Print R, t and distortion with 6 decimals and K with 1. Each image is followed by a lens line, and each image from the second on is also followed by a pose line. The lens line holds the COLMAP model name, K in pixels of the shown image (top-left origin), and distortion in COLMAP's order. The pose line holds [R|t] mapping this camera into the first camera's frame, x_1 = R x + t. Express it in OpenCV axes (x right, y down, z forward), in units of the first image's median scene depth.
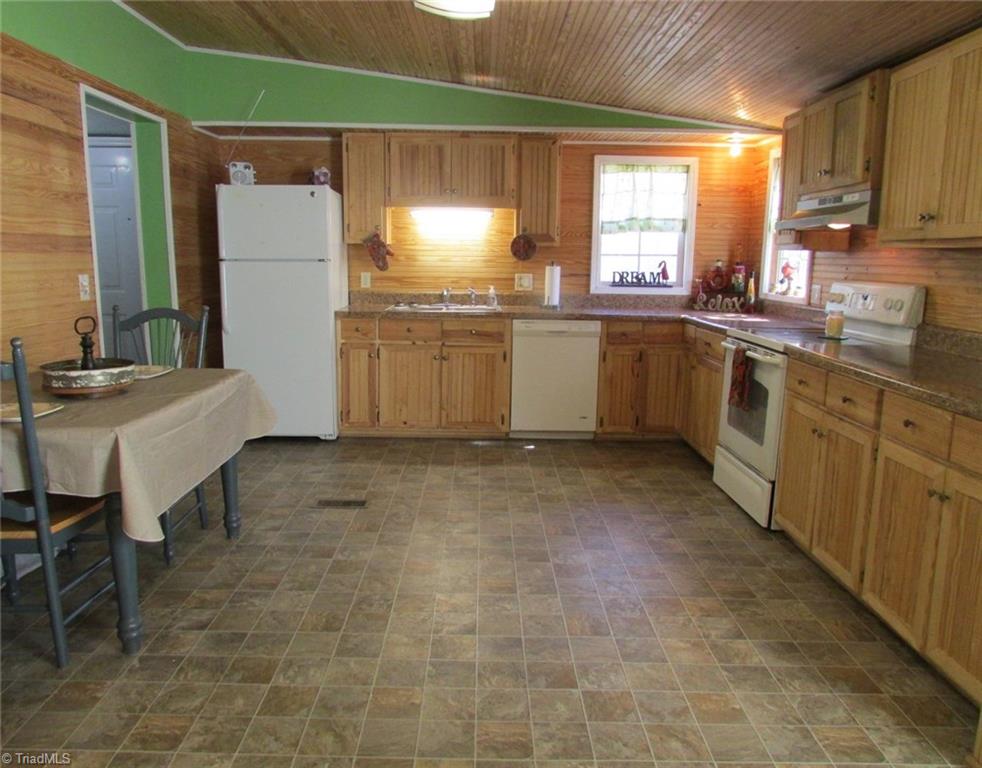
lens RADIAL K [[726.4, 0, 485.0], [0, 726.4, 386.6], [0, 0, 1]] dist [-0.031825, 0.005105]
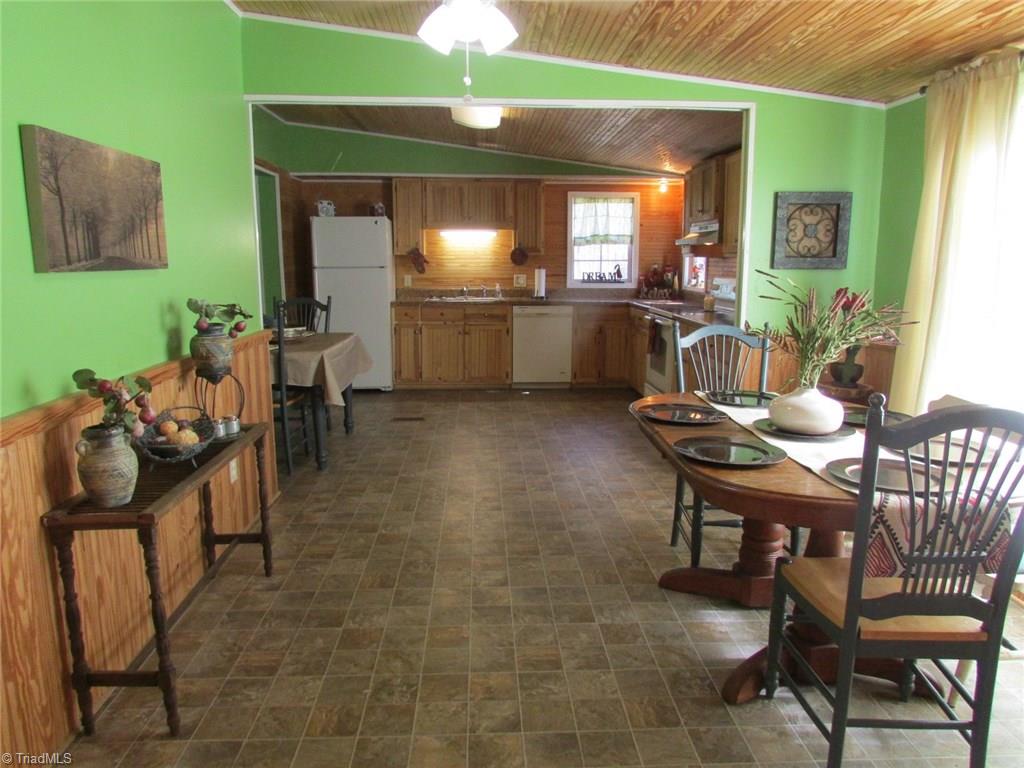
lens RADIAL K [[722.3, 0, 512.0], [0, 722.3, 384.0], [0, 0, 1]] dist [-0.033871, 0.005701]
pose [[0.999124, -0.017518, 0.037992, -0.020731], [0.017718, 0.999831, -0.004949, 0.069775], [-0.037899, 0.005618, 0.999266, -0.439426]]
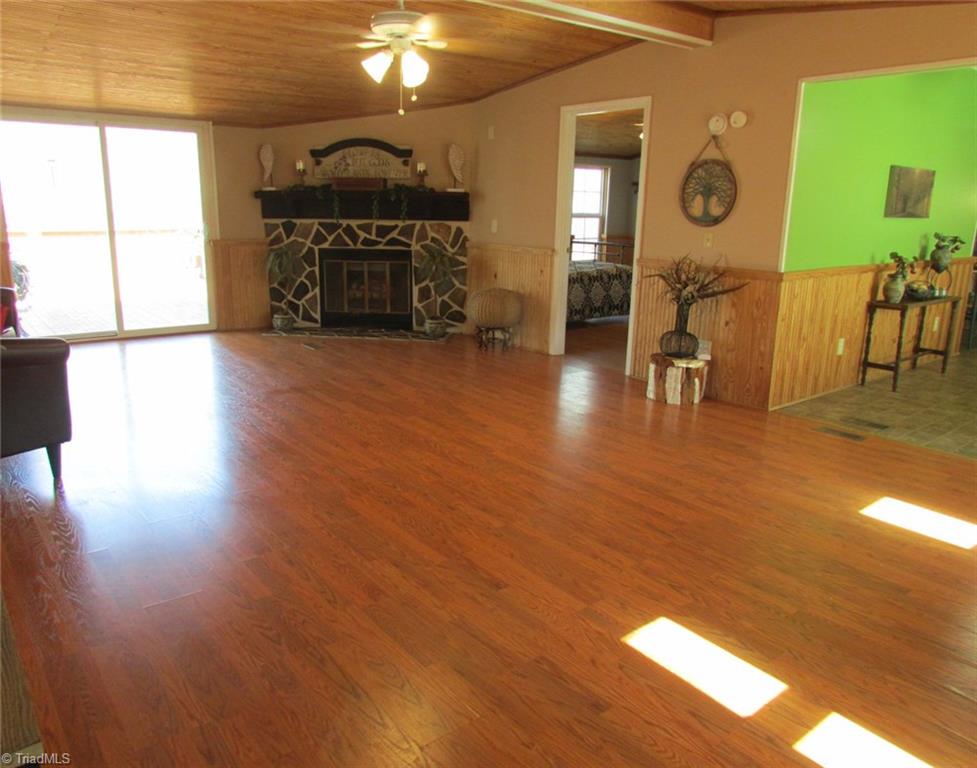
lens RADIAL K [[722.7, 0, 482.6], [0, 722.7, 386.6], [0, 0, 1]] dist [-0.031825, 0.005105]
pose [[0.615550, 0.192614, -0.764198, 0.238718], [-0.149936, 0.980585, 0.126383, 0.207689], [0.773704, 0.036786, 0.632478, -1.183213]]
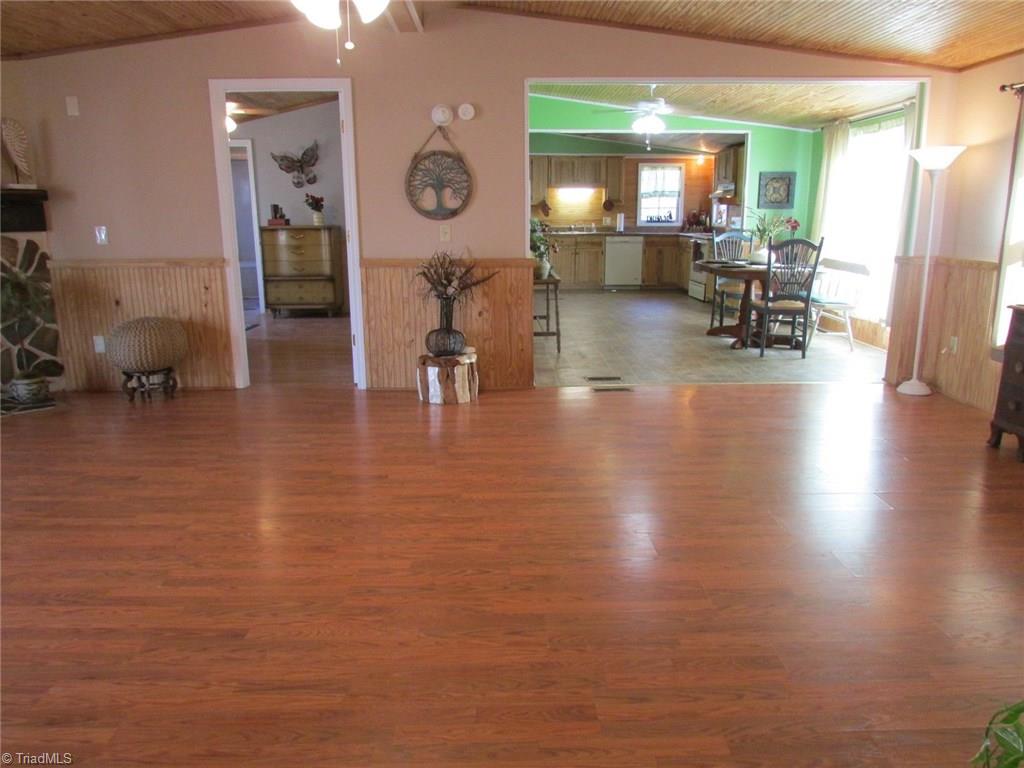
lens RADIAL K [[722.3, 0, 512.0], [0, 722.3, 384.0], [0, 0, 1]] dist [-0.033871, 0.005701]
pose [[0.999719, -0.020869, 0.011205, -0.291640], [0.020206, 0.998209, 0.056299, 0.238935], [-0.012360, -0.056057, 0.998351, -1.309791]]
